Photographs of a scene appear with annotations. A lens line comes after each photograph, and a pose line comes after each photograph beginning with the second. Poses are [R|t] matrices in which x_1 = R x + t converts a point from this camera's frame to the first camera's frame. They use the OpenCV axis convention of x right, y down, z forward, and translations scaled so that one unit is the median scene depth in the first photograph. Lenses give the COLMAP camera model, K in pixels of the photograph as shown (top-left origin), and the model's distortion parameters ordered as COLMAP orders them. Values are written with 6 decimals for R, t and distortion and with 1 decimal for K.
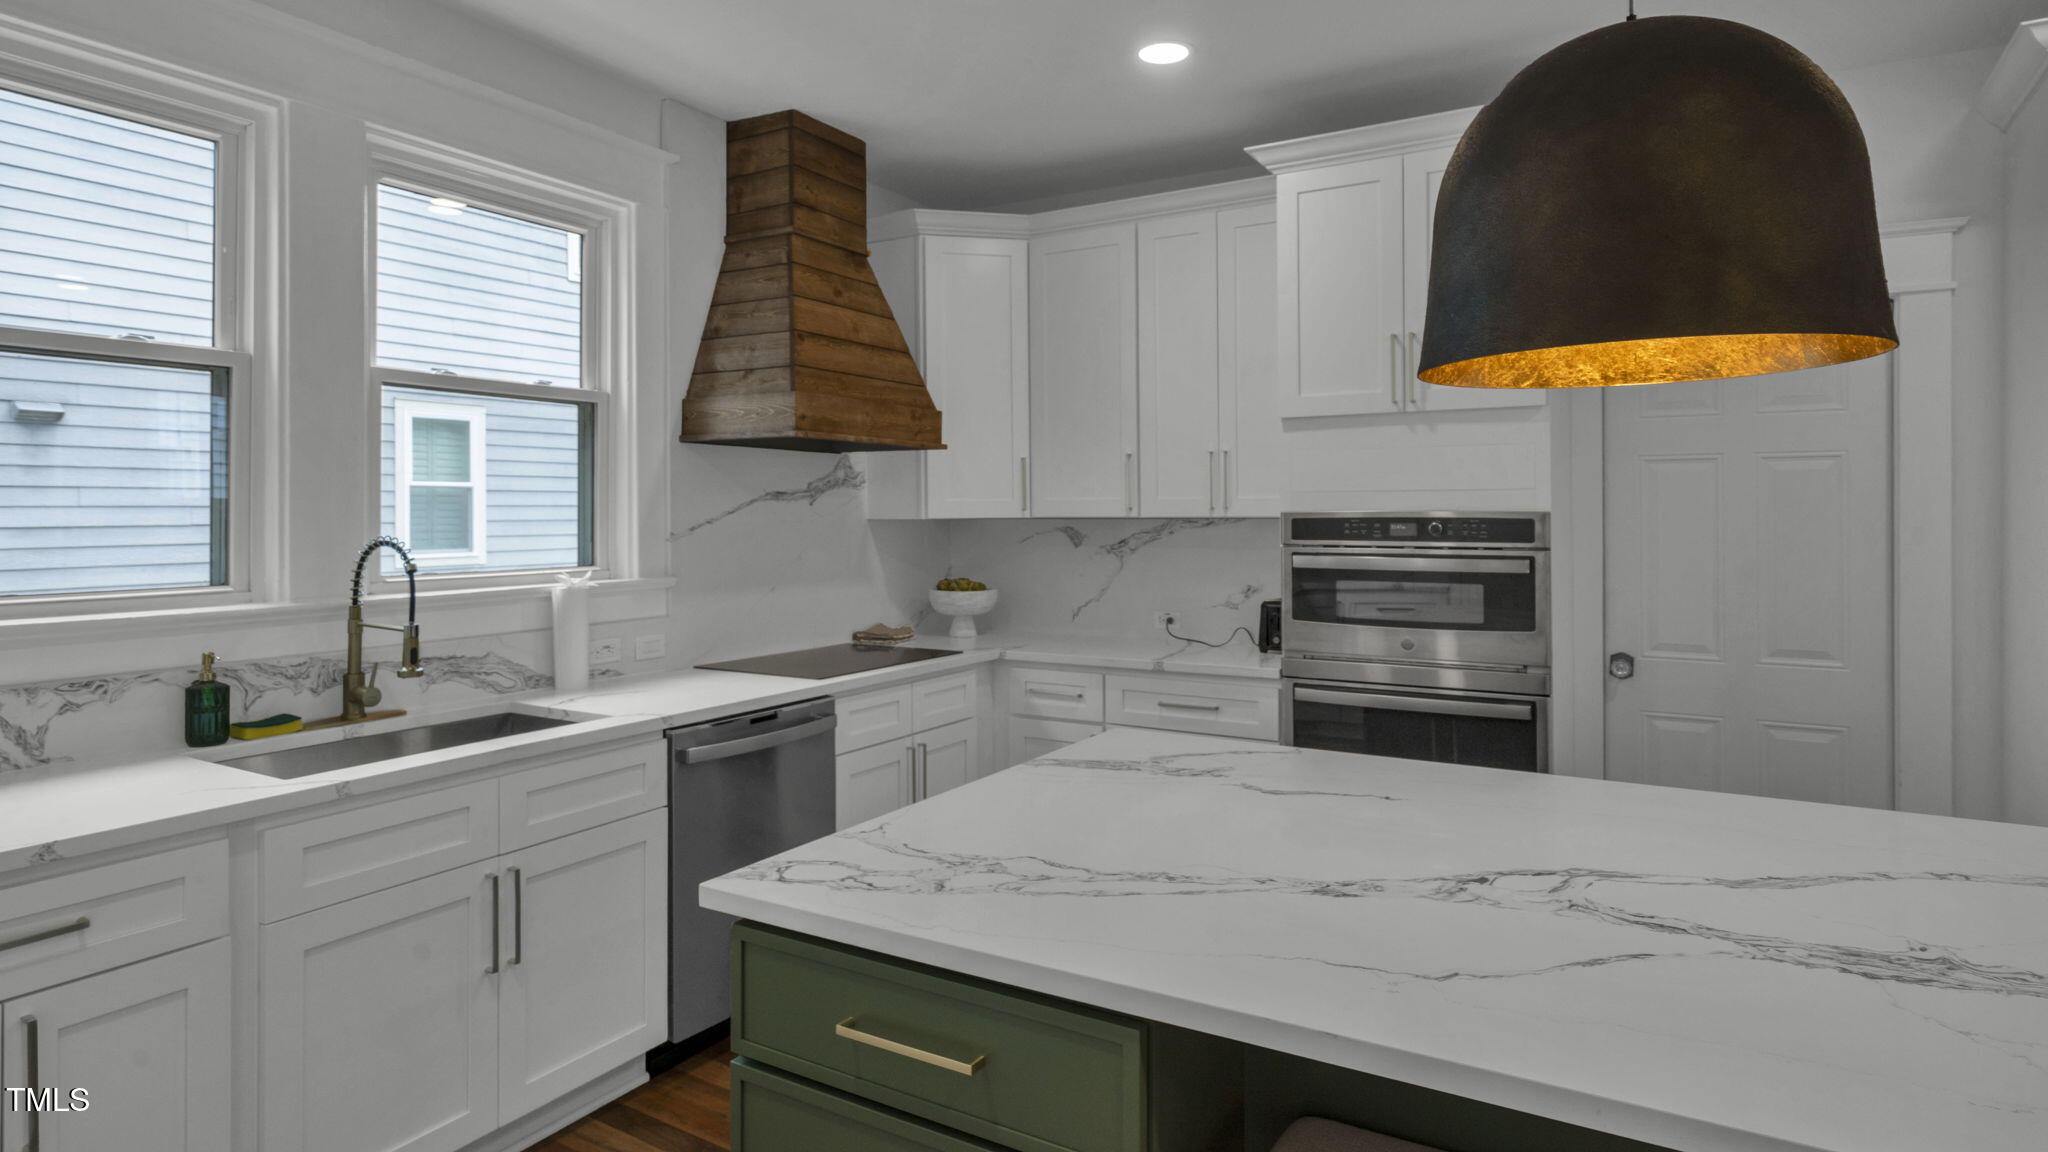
lens RADIAL K [[1119.9, 0, 1009.8], [0, 1119.9, 515.2], [0, 0, 1]] dist [0.002546, 0.001344]
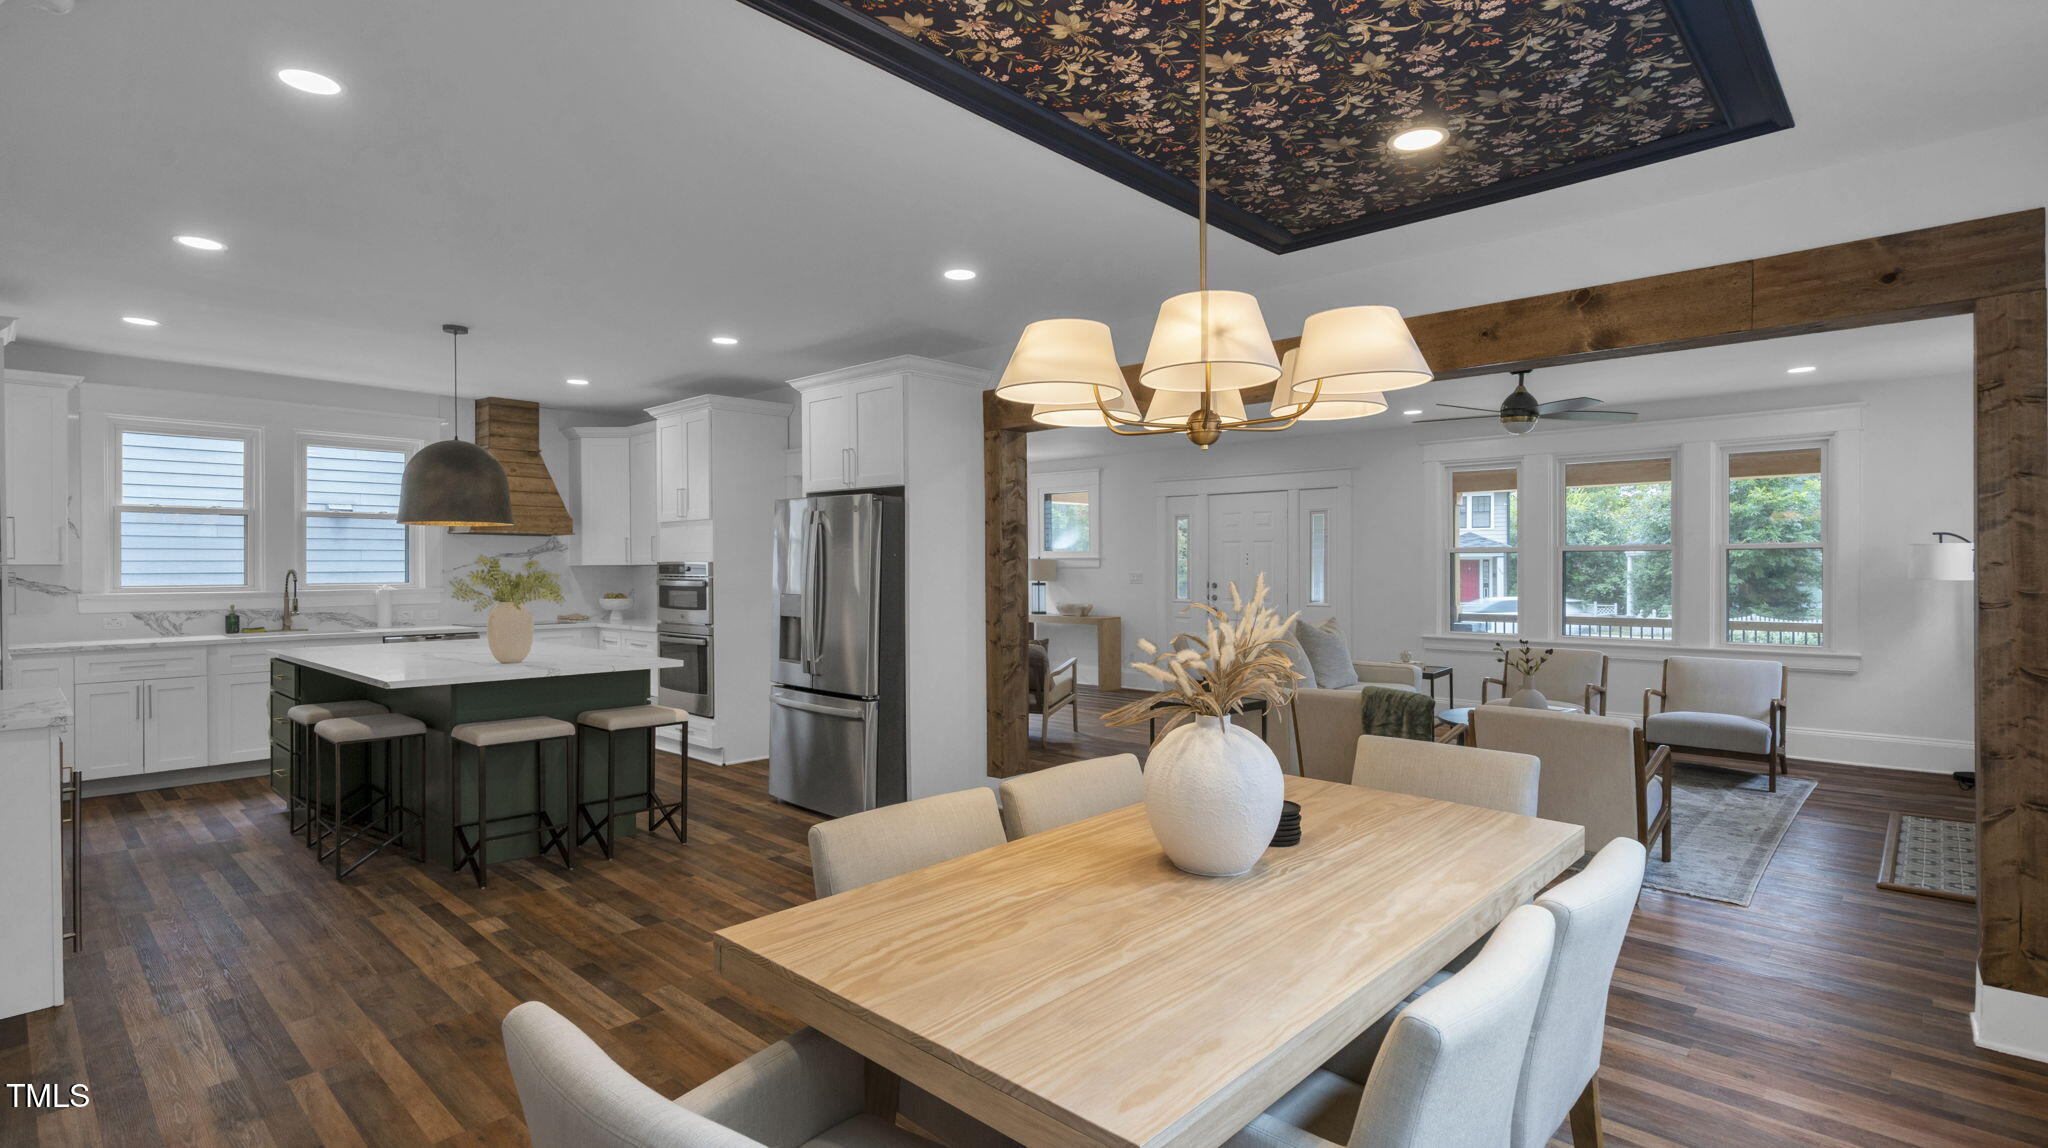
lens RADIAL K [[978.7, 0, 1023.0], [0, 978.7, 575.4], [0, 0, 1]] dist [-0.001783, 0.000240]
pose [[0.978825, 0.003341, -0.204674, 1.347353], [-0.002184, 0.999980, 0.005882, 0.010999], [0.204689, -0.005310, 0.978813, -0.827846]]
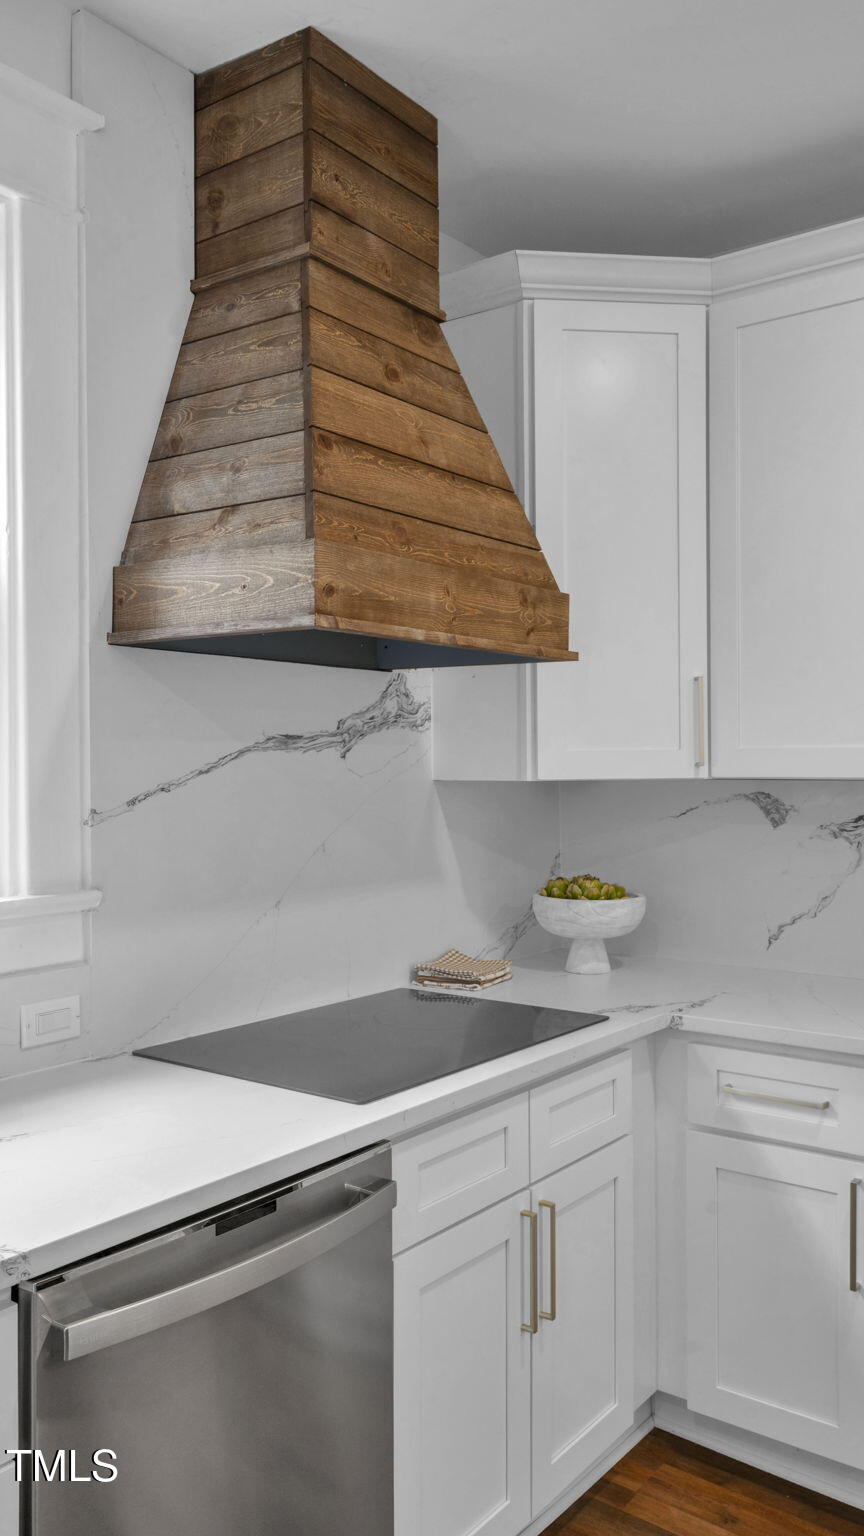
lens RADIAL K [[1222.5, 0, 429.4], [0, 1222.5, 769.4], [0, 0, 1]] dist [0.018499, 0.003837]
pose [[0.994951, 0.001069, -0.100359, -0.074652], [-0.000419, 0.999979, 0.006504, -0.008056], [0.100363, -0.006429, 0.994930, 0.403278]]
